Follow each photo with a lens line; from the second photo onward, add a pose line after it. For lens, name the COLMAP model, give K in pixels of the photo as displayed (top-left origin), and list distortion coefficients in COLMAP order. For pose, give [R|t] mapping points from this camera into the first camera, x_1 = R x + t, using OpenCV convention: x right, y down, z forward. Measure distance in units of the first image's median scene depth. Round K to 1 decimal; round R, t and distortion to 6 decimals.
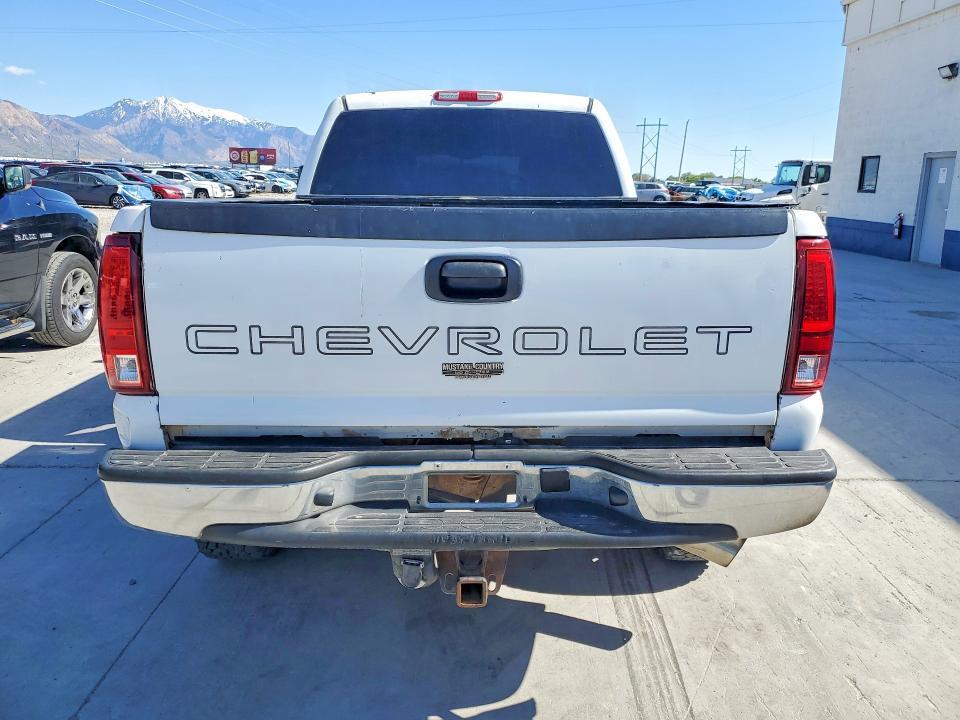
lens RADIAL K [[730.4, 0, 480.0], [0, 730.4, 360.0], [0, 0, 1]] dist [0.011517, -0.008180]
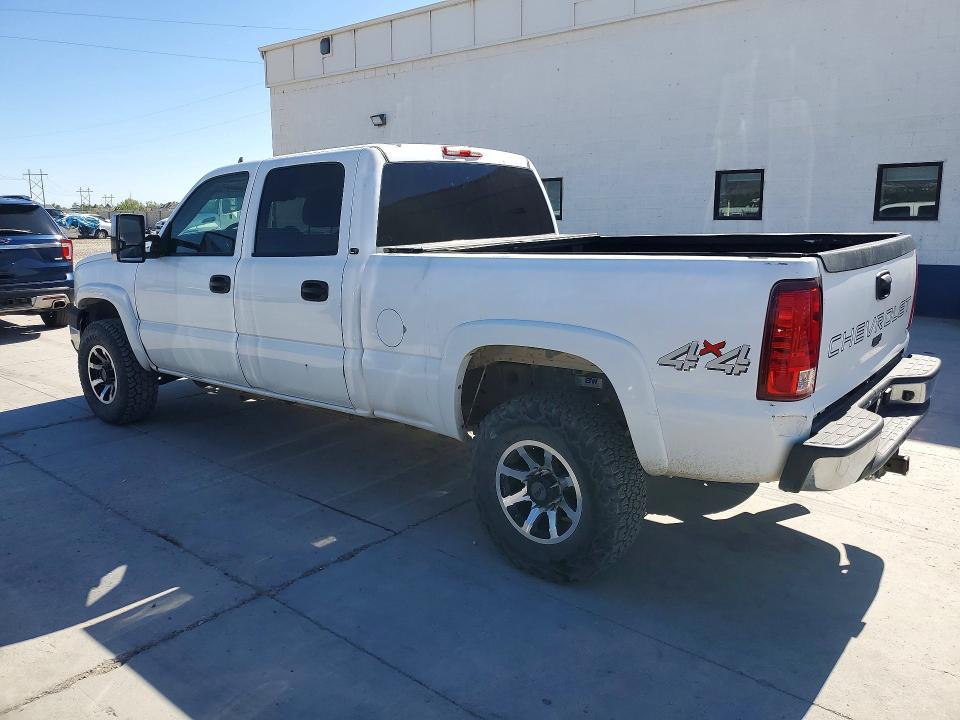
lens RADIAL K [[744.2, 0, 475.8], [0, 744.2, 370.7], [0, 0, 1]] dist [0.008356, 0.003471]
pose [[0.655205, -0.182692, 0.733028, -0.905378], [0.198877, 0.977804, 0.065934, -0.103025], [-0.728804, 0.102582, 0.676995, 0.243368]]
